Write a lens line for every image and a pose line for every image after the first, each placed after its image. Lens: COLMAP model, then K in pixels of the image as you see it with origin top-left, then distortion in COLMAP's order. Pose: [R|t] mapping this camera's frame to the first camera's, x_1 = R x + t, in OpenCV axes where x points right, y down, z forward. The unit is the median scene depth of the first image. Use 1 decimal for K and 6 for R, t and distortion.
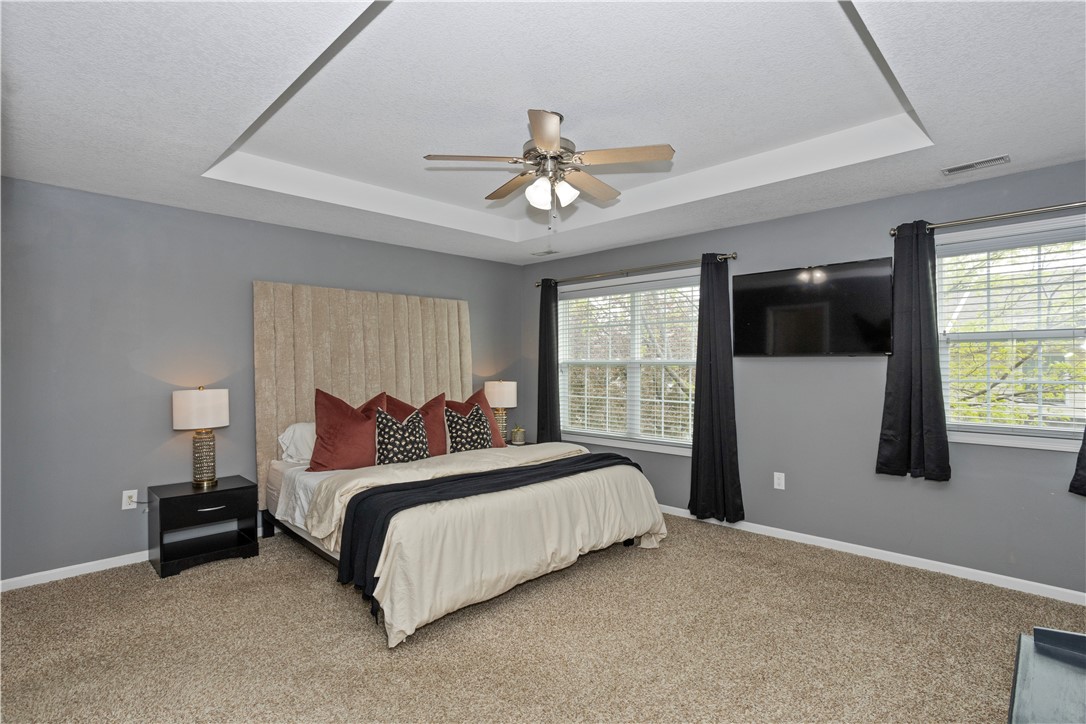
lens RADIAL K [[533.3, 0, 540.8], [0, 533.3, 365.0], [0, 0, 1]] dist [-0.021694, 0.007356]
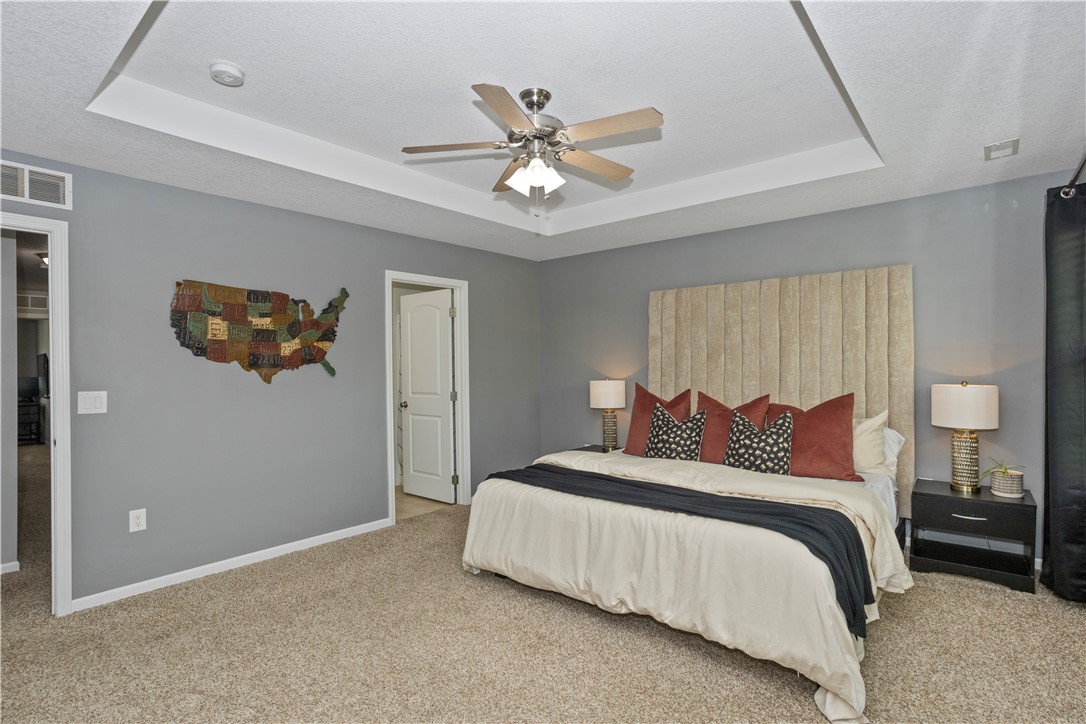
lens RADIAL K [[533.3, 0, 545.6], [0, 533.3, 364.2], [0, 0, 1]] dist [-0.021694, 0.007356]
pose [[0.094436, -0.000259, -0.995531, 0.571746], [0.013631, 0.999907, 0.001033, 0.000563], [0.995438, -0.013668, 0.094431, 0.564315]]
